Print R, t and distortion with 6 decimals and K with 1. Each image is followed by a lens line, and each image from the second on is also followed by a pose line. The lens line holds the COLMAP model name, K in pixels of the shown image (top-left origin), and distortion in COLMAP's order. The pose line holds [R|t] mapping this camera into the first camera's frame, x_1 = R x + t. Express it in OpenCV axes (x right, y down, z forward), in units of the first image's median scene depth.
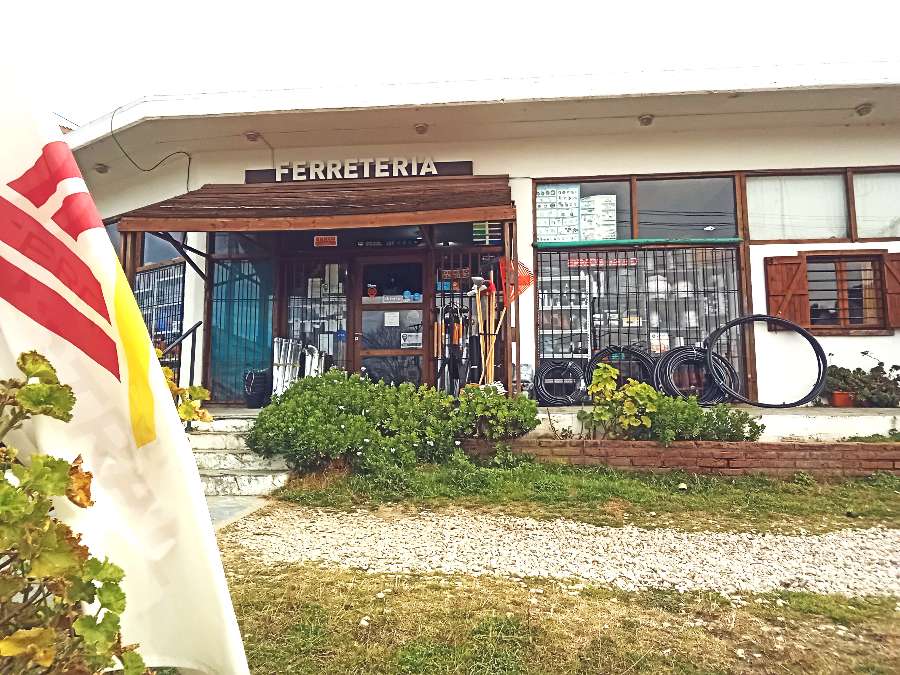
lens RADIAL K [[622.0, 0, 450.0], [0, 622.0, 337.5], [0, 0, 1]] dist [0.029392, -0.049463]
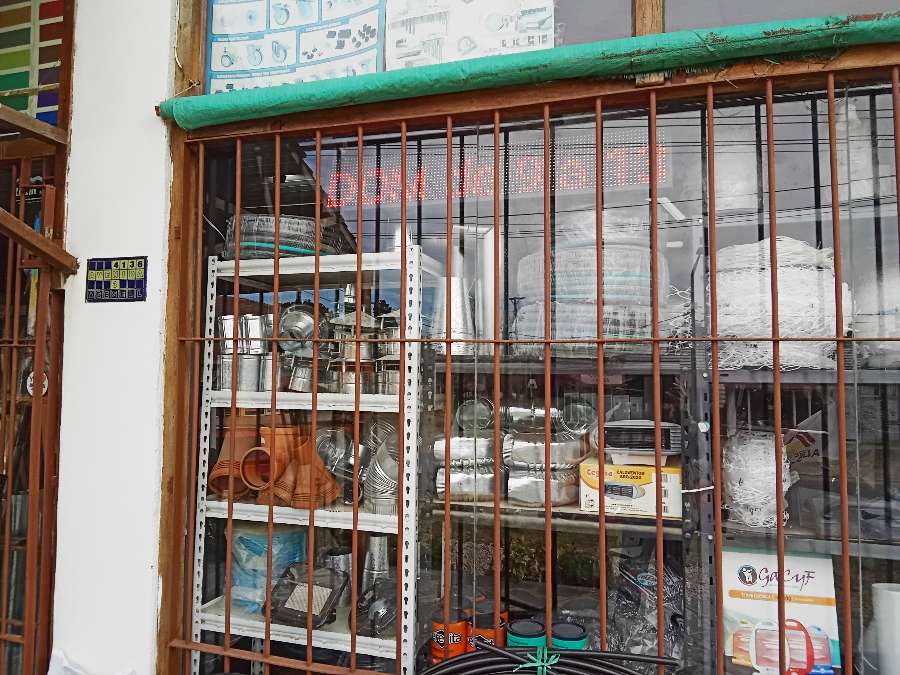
lens RADIAL K [[622.0, 0, 450.0], [0, 622.0, 337.5], [0, 0, 1]] dist [0.029392, -0.049463]
pose [[0.984562, 0.003017, -0.175012, 0.270287], [0.006615, 0.998496, 0.054425, -0.082095], [0.174913, -0.054742, 0.983061, 0.800582]]
